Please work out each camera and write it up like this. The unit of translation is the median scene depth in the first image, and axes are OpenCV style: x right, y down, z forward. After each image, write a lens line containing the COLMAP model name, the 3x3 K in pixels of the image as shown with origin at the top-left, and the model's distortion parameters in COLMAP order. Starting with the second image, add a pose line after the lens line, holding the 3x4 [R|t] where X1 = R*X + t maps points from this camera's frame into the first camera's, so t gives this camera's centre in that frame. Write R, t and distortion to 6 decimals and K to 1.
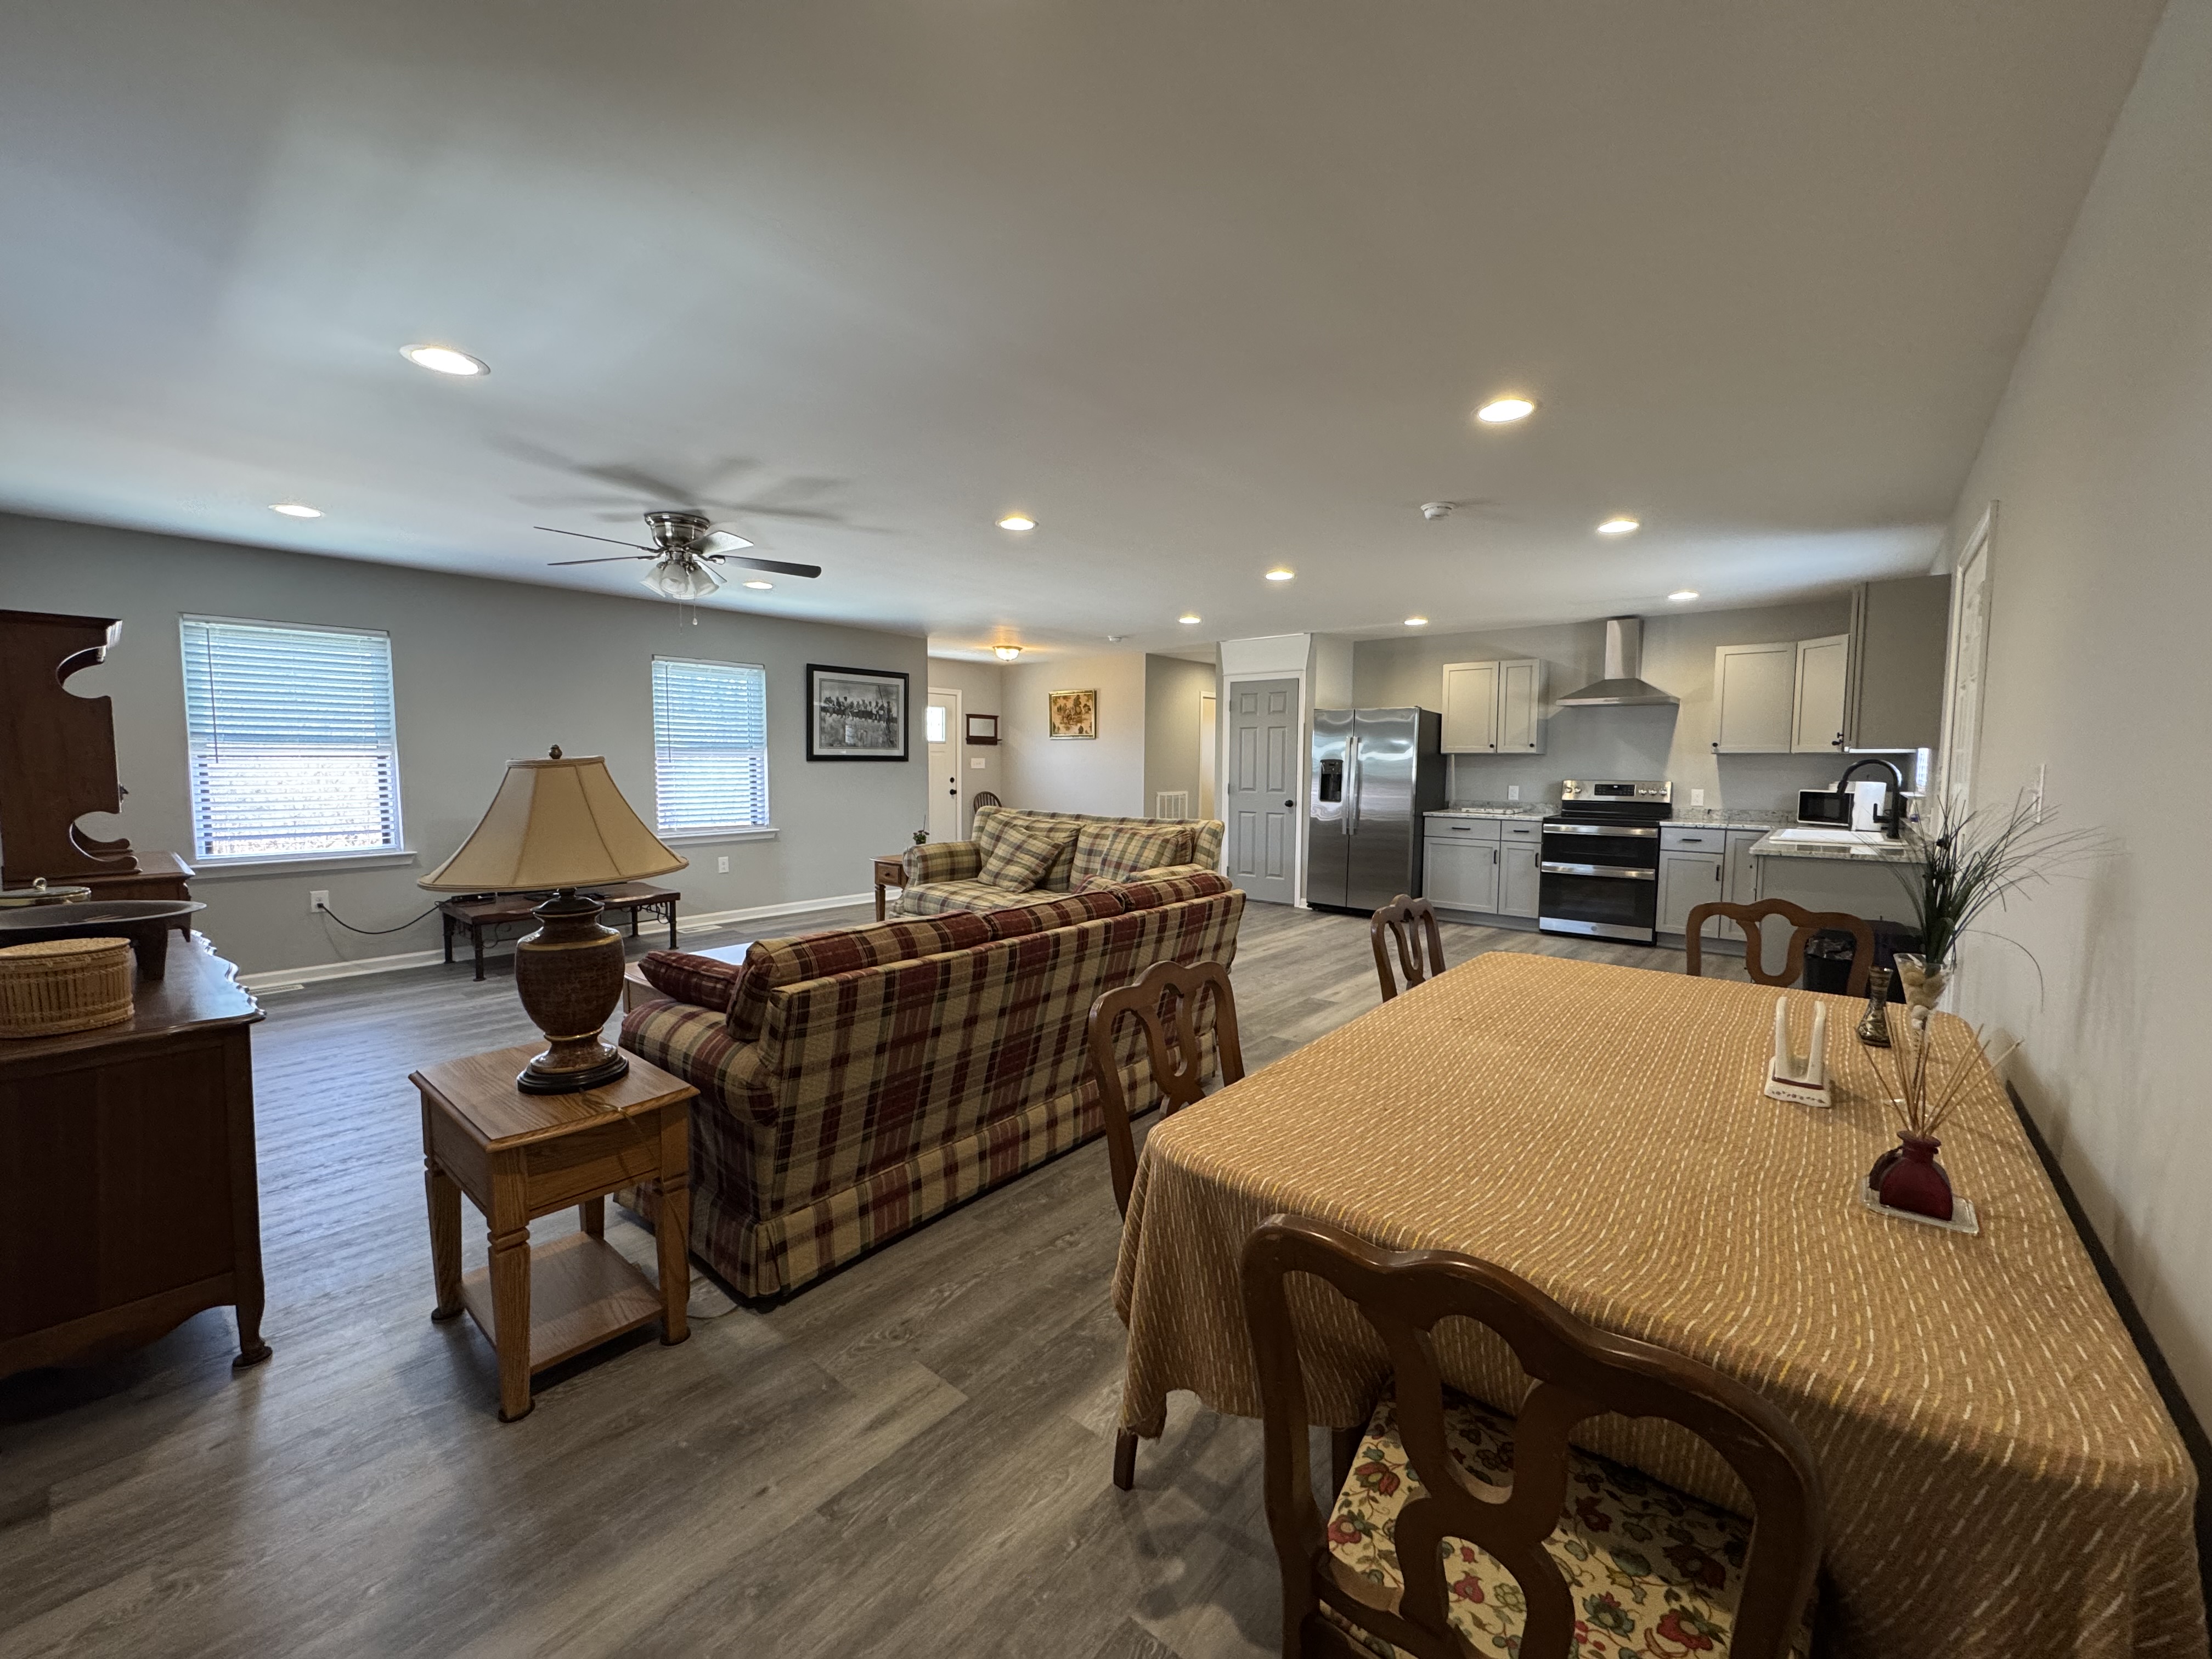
lens RADIAL K [[883.8, 0, 1108.2], [0, 883.8, 826.3], [0, 0, 1]] dist [-0.001968, 0.000271]
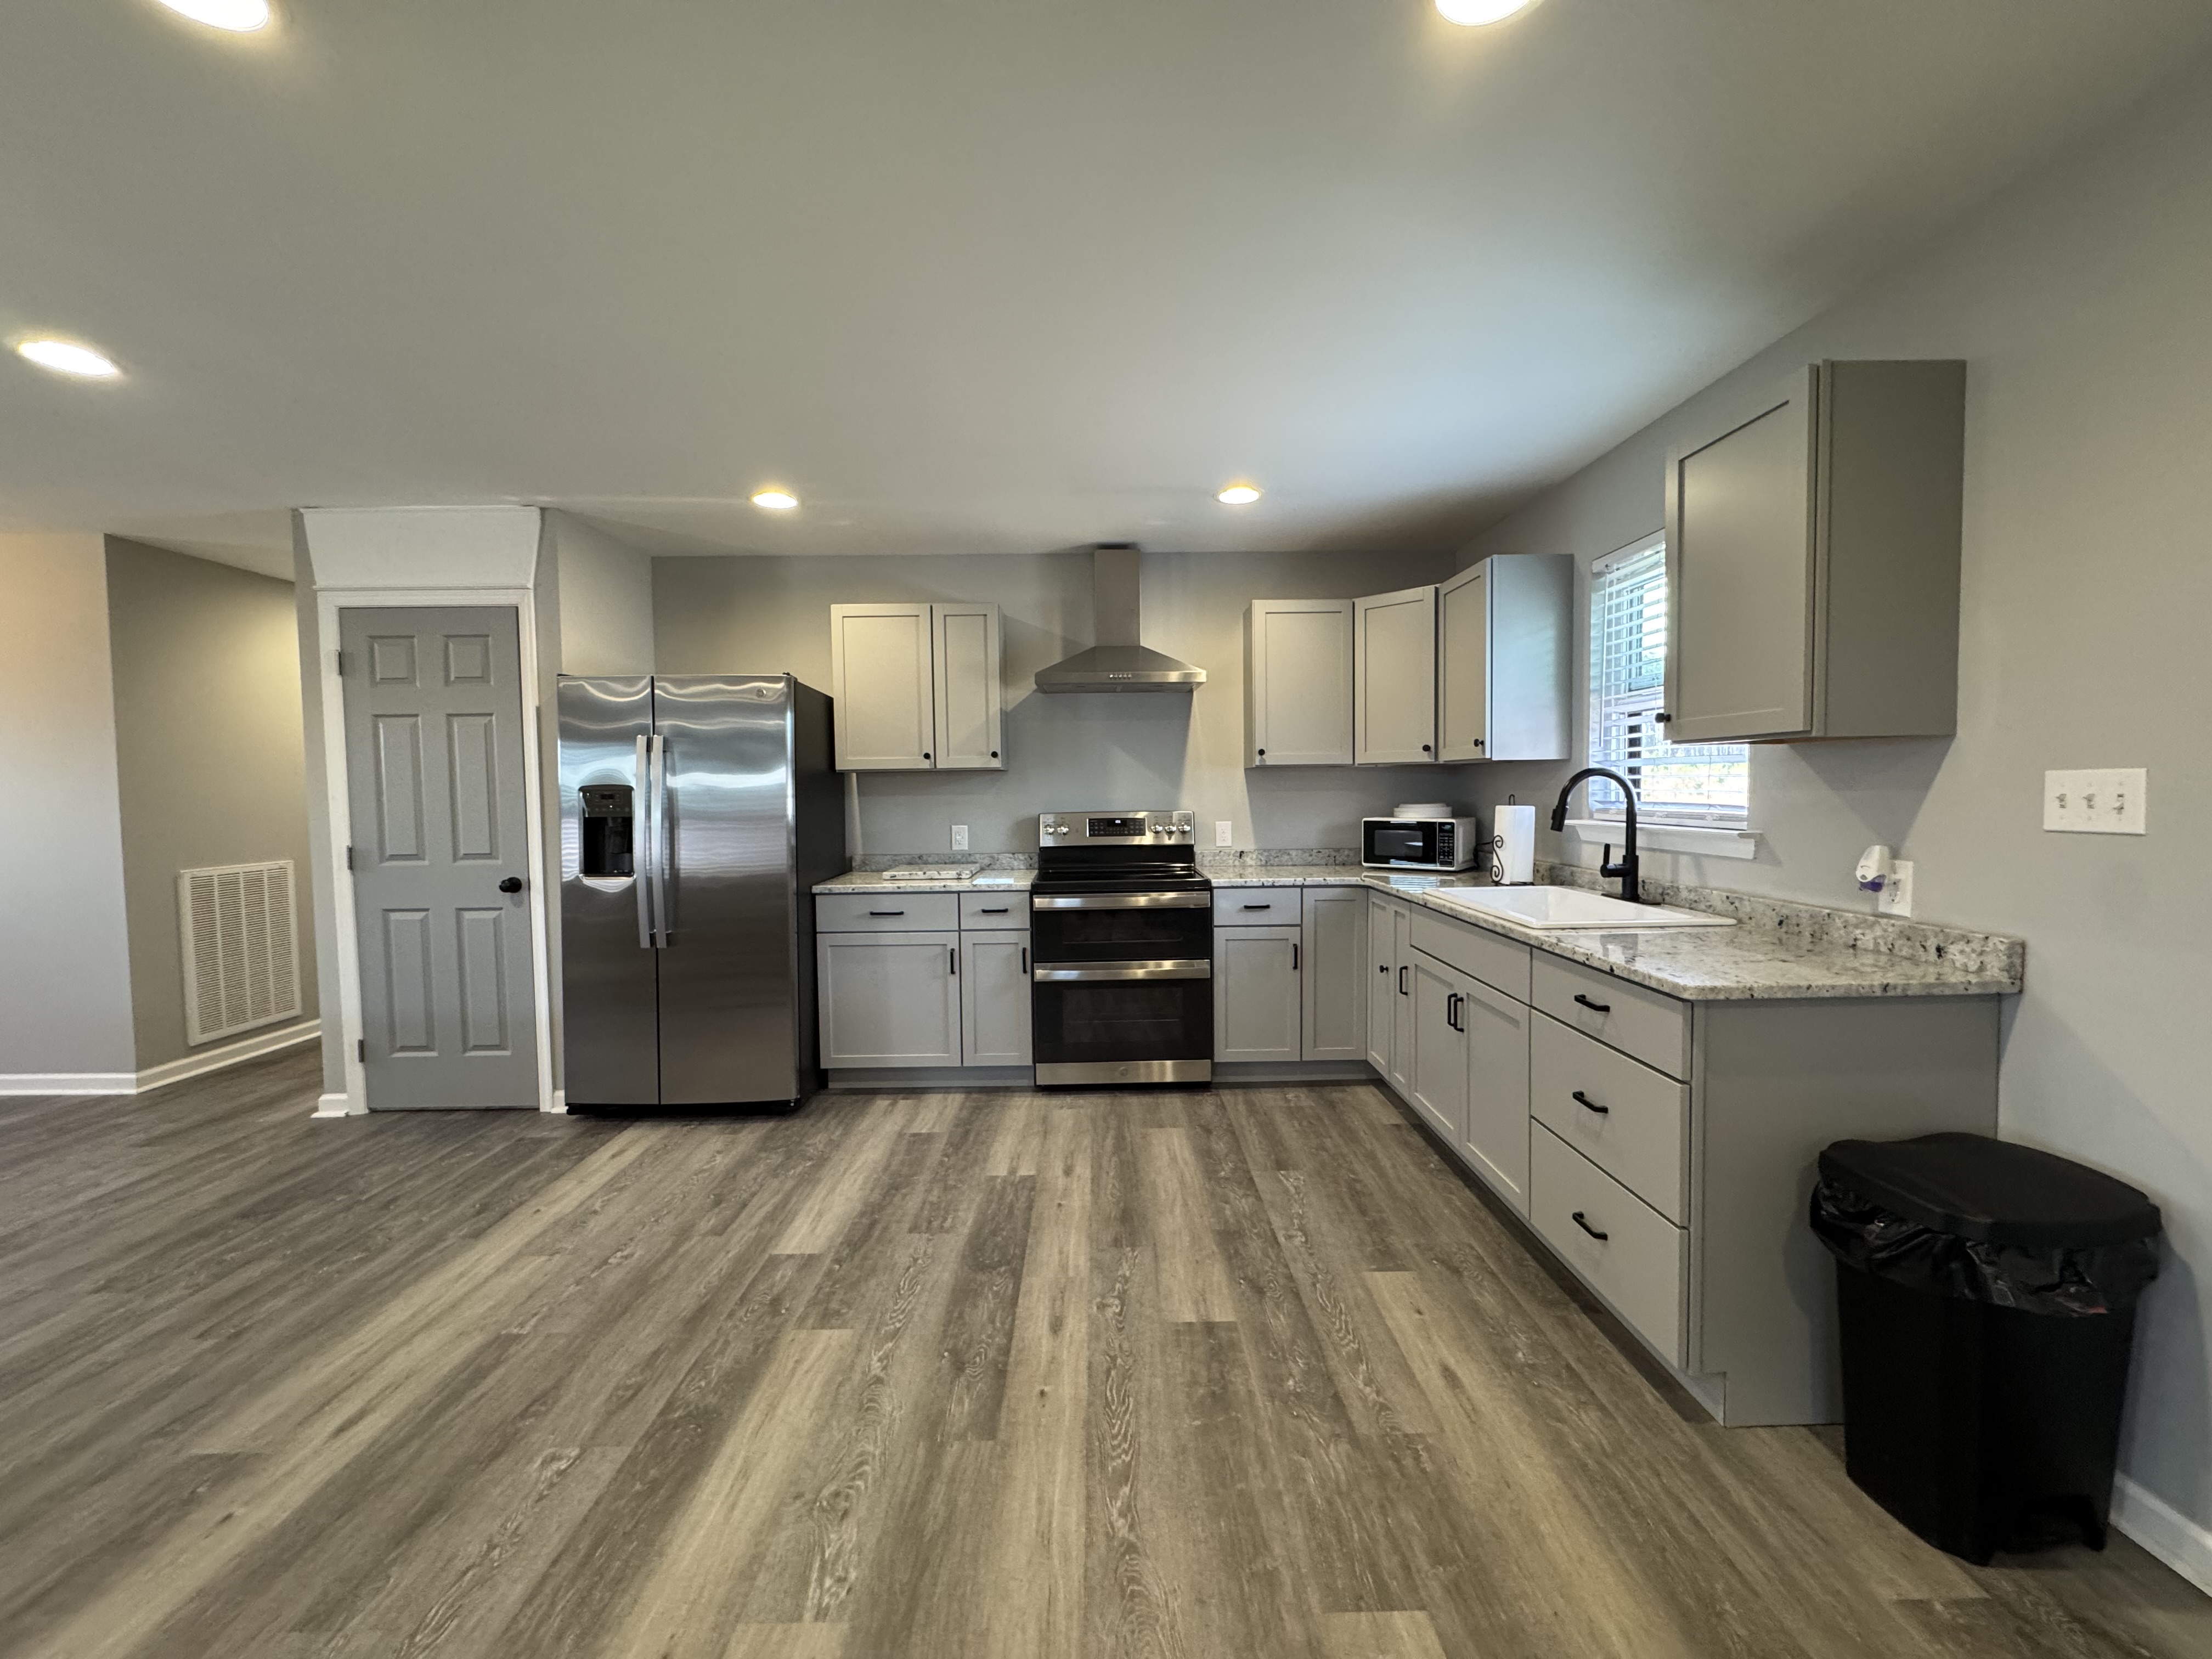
lens RADIAL K [[883.8, 0, 1108.2], [0, 883.8, 826.3], [0, 0, 1]] dist [-0.001968, 0.000271]
pose [[0.758922, -0.045719, 0.649574, 0.160930], [0.064635, 0.997895, -0.005280, -0.037140], [-0.647966, 0.045992, 0.760280, 0.512238]]
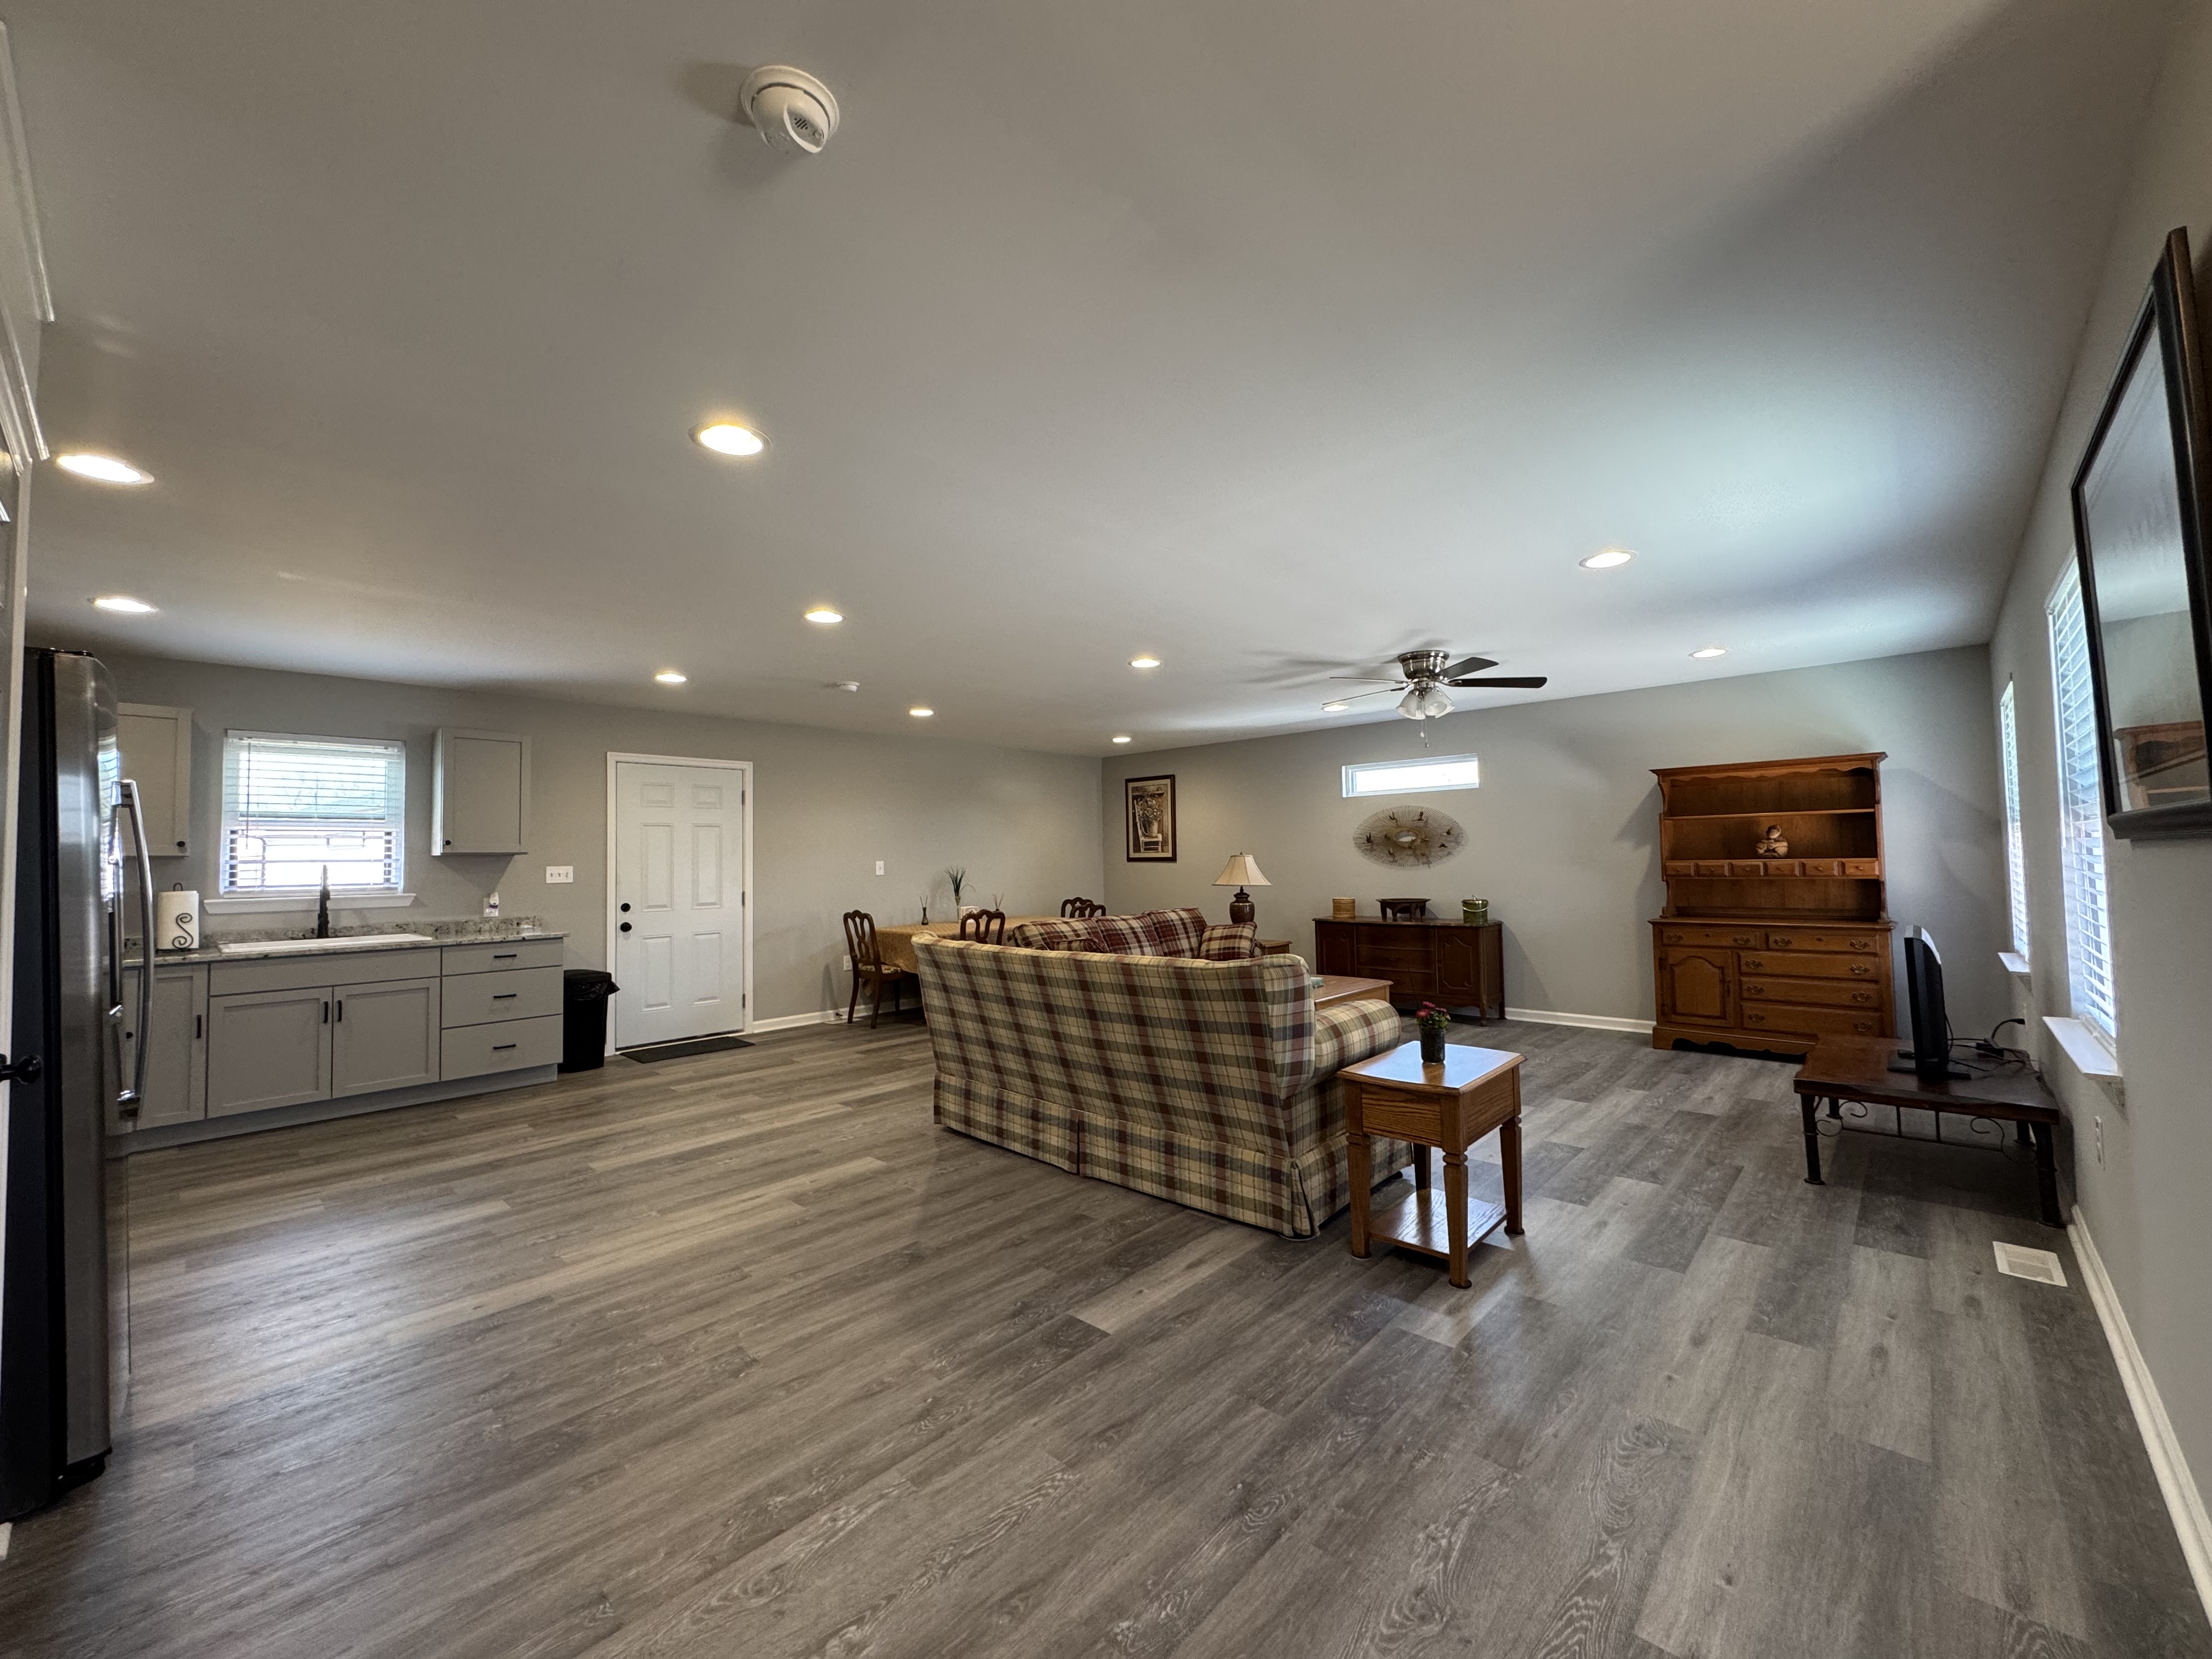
lens RADIAL K [[883.8, 0, 1108.2], [0, 883.8, 826.3], [0, 0, 1]] dist [-0.001968, 0.000271]
pose [[-0.998631, 0.013637, 0.050498, -0.066460], [0.015396, 0.999282, 0.034609, -0.095082], [-0.049990, 0.035339, -0.998124, 1.316854]]
